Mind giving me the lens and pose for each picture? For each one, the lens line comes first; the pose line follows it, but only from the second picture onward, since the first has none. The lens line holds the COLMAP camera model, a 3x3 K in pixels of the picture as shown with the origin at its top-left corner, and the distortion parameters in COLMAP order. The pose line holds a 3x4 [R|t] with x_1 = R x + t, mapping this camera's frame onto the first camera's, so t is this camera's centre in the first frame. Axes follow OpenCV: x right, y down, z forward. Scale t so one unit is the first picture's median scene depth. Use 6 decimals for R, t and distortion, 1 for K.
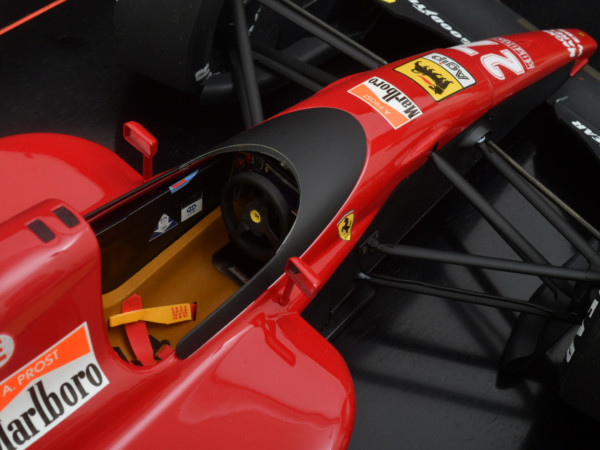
lens RADIAL K [[1235.5, 0, 300.0], [0, 1235.5, 225.0], [0, 0, 1]] dist [-0.008901, 0.079322]
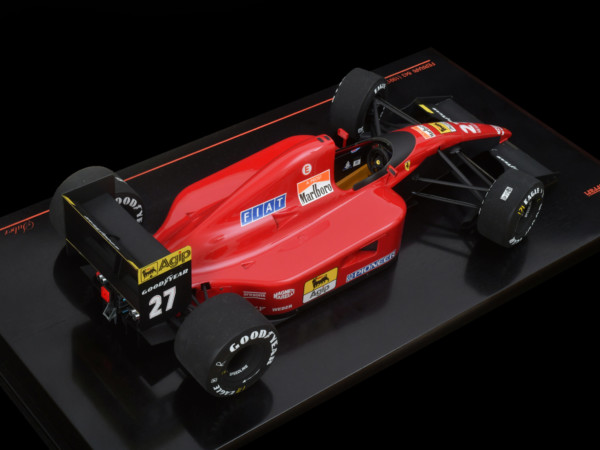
lens RADIAL K [[1235.5, 0, 300.0], [0, 1235.5, 225.0], [0, 0, 1]] dist [-0.008901, 0.079322]
pose [[0.994487, 0.050747, -0.091765, 0.057902], [-0.069828, 0.973339, -0.218482, 0.793783], [0.078231, 0.223685, 0.971517, -1.879074]]
